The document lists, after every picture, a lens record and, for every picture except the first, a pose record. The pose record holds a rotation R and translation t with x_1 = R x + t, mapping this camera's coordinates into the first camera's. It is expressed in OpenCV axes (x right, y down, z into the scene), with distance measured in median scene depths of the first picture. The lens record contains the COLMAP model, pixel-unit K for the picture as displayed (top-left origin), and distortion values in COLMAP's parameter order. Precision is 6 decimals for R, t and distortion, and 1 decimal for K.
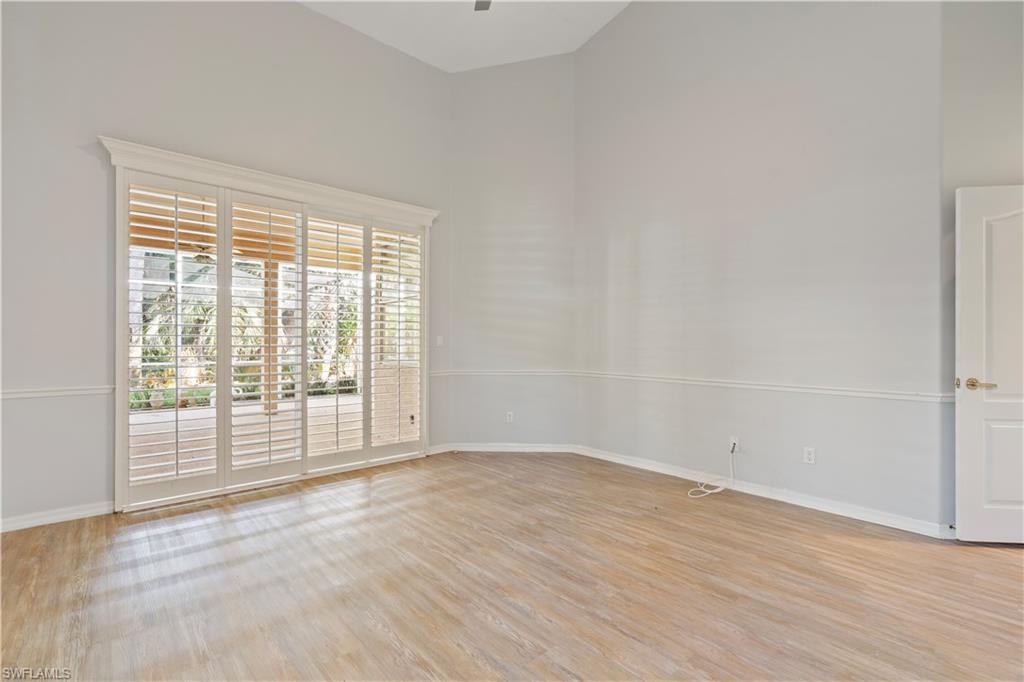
lens RADIAL K [[467.5, 0, 516.5], [0, 467.5, 338.6], [0, 0, 1]] dist [-0.001222, 0.000571]
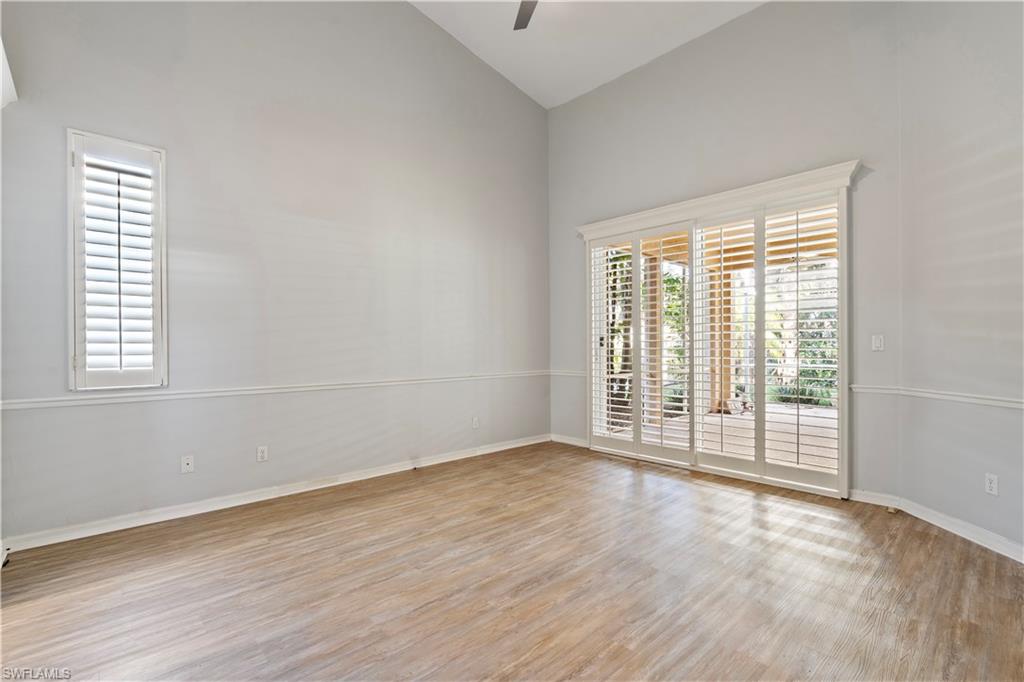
lens RADIAL K [[467.5, 0, 515.8], [0, 467.5, 348.6], [0, 0, 1]] dist [-0.001222, 0.000571]
pose [[0.009157, 0.004266, -0.999949, 0.707397], [0.015043, 0.999877, 0.004403, 0.003480], [0.999845, -0.015083, 0.009091, 0.625429]]
